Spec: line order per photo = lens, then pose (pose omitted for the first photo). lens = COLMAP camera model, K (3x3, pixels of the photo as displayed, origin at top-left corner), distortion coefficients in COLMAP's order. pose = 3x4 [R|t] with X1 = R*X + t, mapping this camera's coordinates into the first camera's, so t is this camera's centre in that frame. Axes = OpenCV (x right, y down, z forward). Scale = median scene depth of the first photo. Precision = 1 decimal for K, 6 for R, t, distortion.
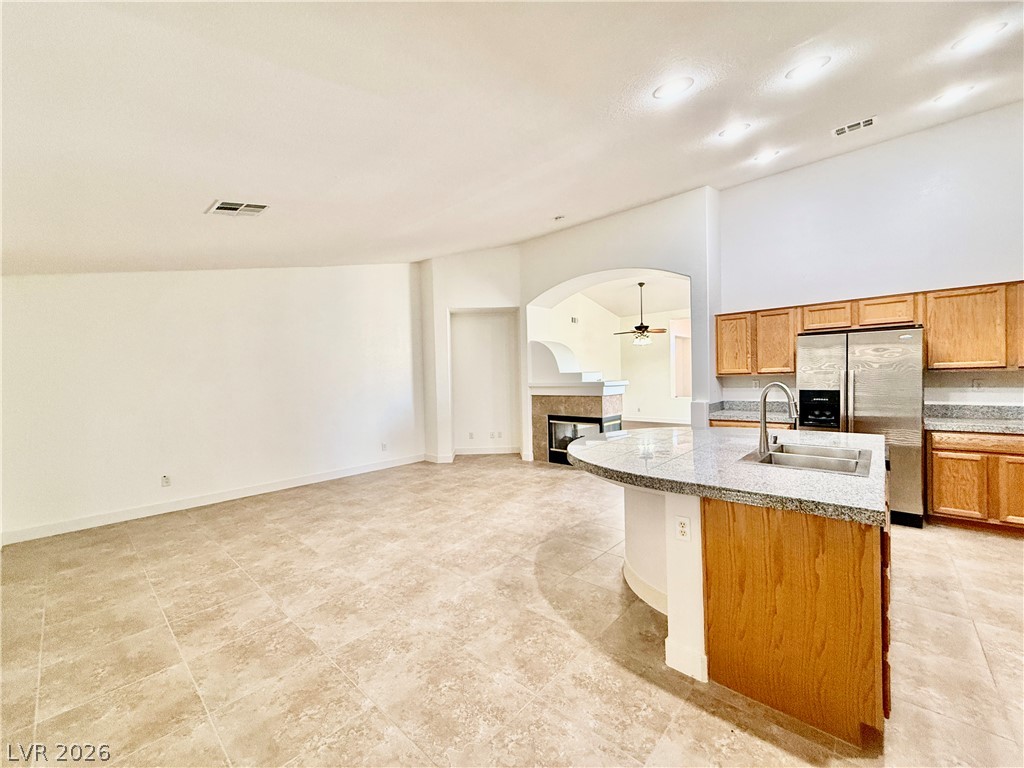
lens RADIAL K [[410.9, 0, 508.9], [0, 410.9, 384.1], [0, 0, 1]] dist [0.001754, 0.000273]
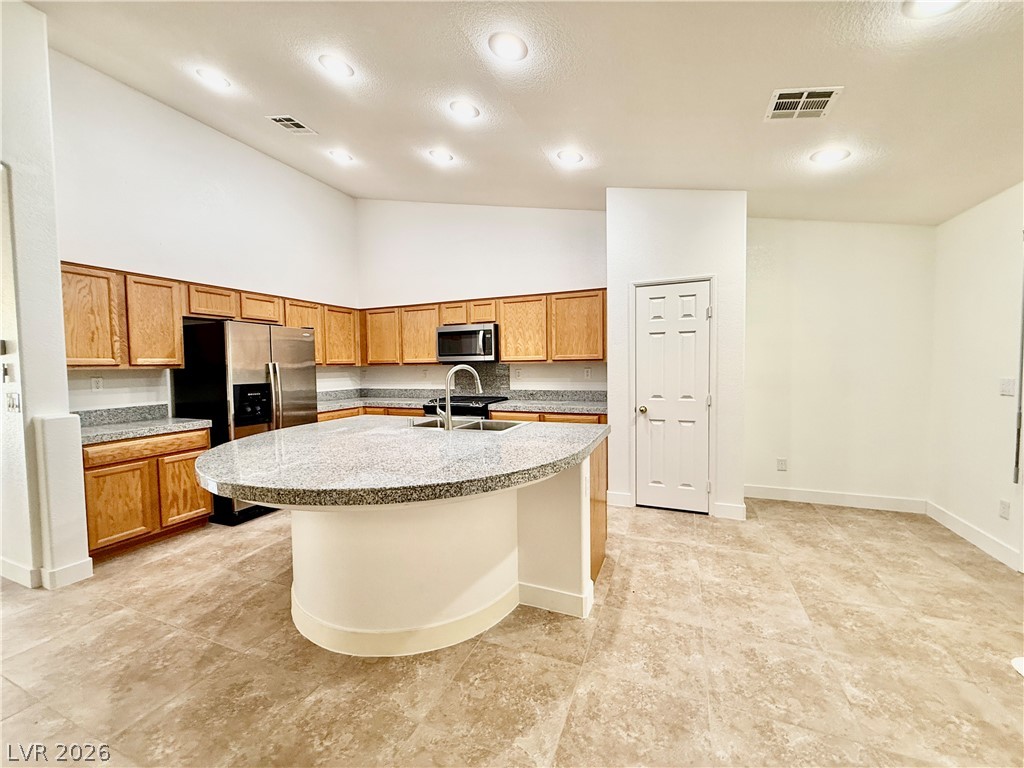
lens RADIAL K [[409.4, 0, 506.5], [0, 409.4, 382.4], [0, 0, 1]] dist [0.006381, 0.000182]
pose [[-0.331421, -0.011748, 0.943410, -0.451814], [0.038915, 0.998901, 0.026109, 0.014983], [-0.942680, 0.045366, -0.330600, 1.215795]]
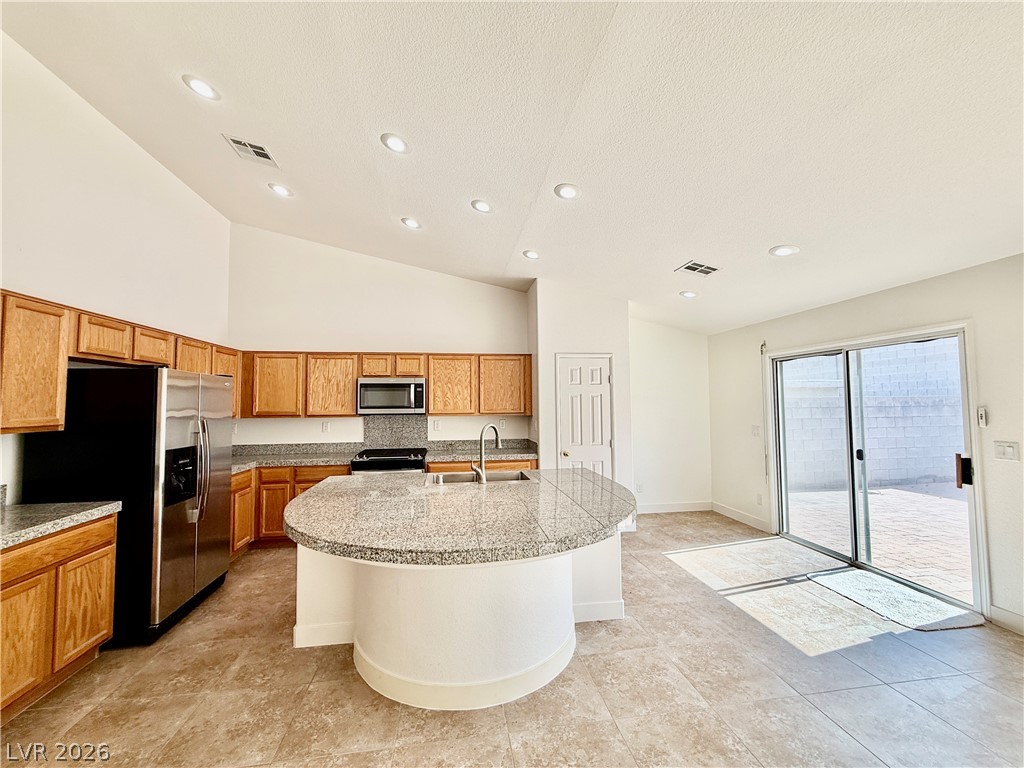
lens RADIAL K [[410.9, 0, 508.9], [0, 410.9, 384.1], [0, 0, 1]] dist [0.001754, 0.000273]
pose [[-0.776094, 0.060625, 0.627697, -0.202948], [0.036459, 0.998017, -0.051313, -0.061356], [-0.629563, -0.016939, -0.776765, 1.896991]]
